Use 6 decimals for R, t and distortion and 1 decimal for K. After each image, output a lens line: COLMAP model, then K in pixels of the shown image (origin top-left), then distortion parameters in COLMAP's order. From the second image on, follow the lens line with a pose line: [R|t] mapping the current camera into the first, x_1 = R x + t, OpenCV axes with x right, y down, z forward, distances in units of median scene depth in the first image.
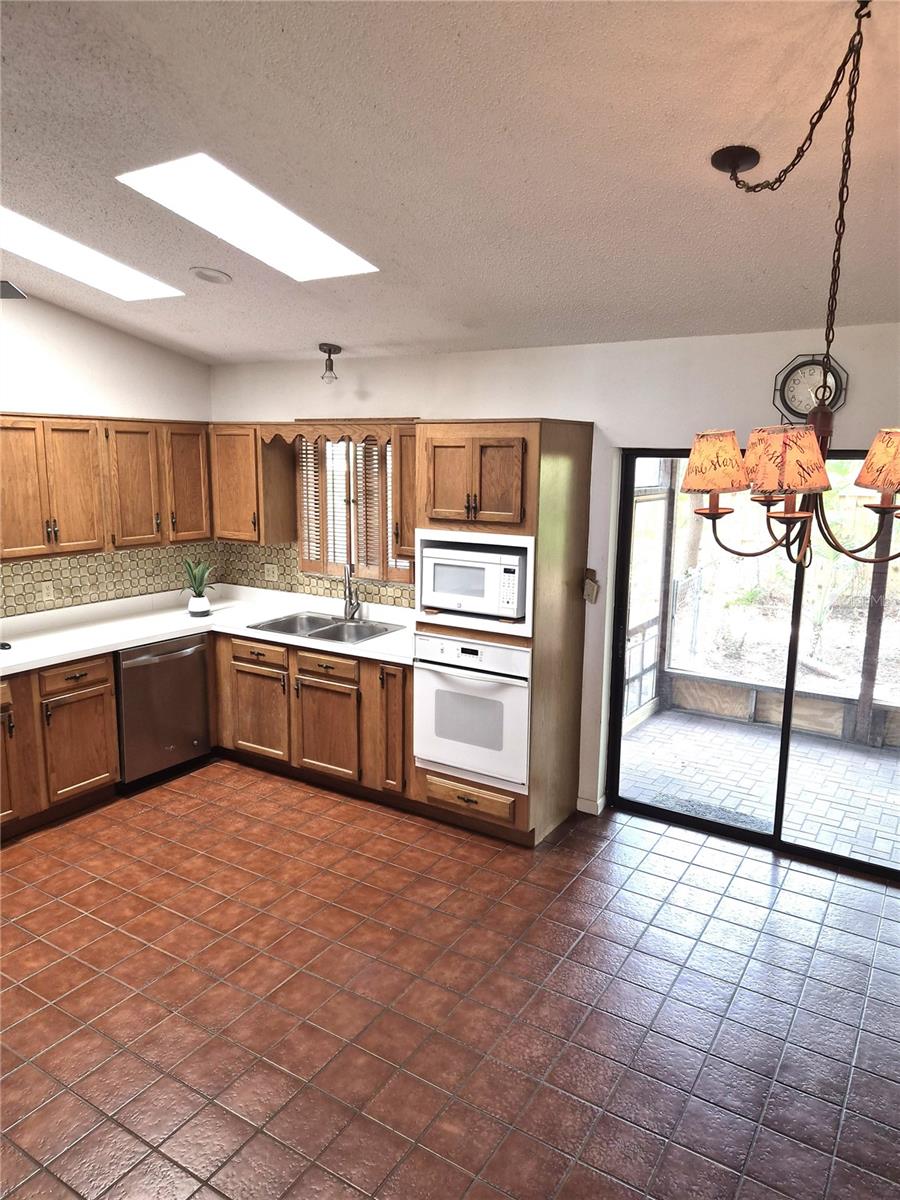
lens RADIAL K [[806.9, 0, 450.0], [0, 806.9, 593.7], [0, 0, 1]] dist [0.068947, -0.058442]
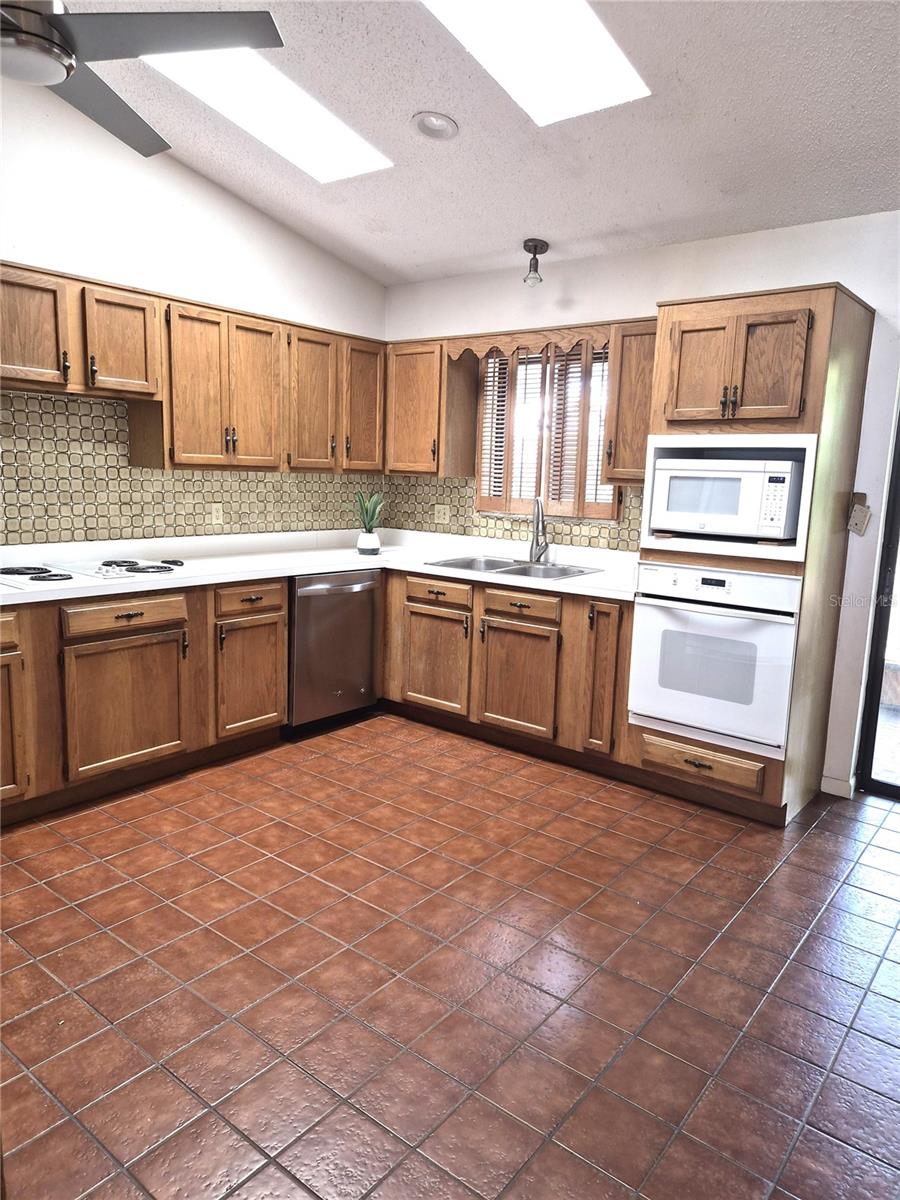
lens RADIAL K [[800.5, 0, 451.2], [0, 800.5, 589.3], [0, 0, 1]] dist [0.090712, -0.097041]
pose [[0.993729, 0.036475, -0.105695, -0.147246], [-0.039359, 0.998904, -0.025328, 0.105387], [0.104656, 0.029330, 0.994076, 0.143761]]
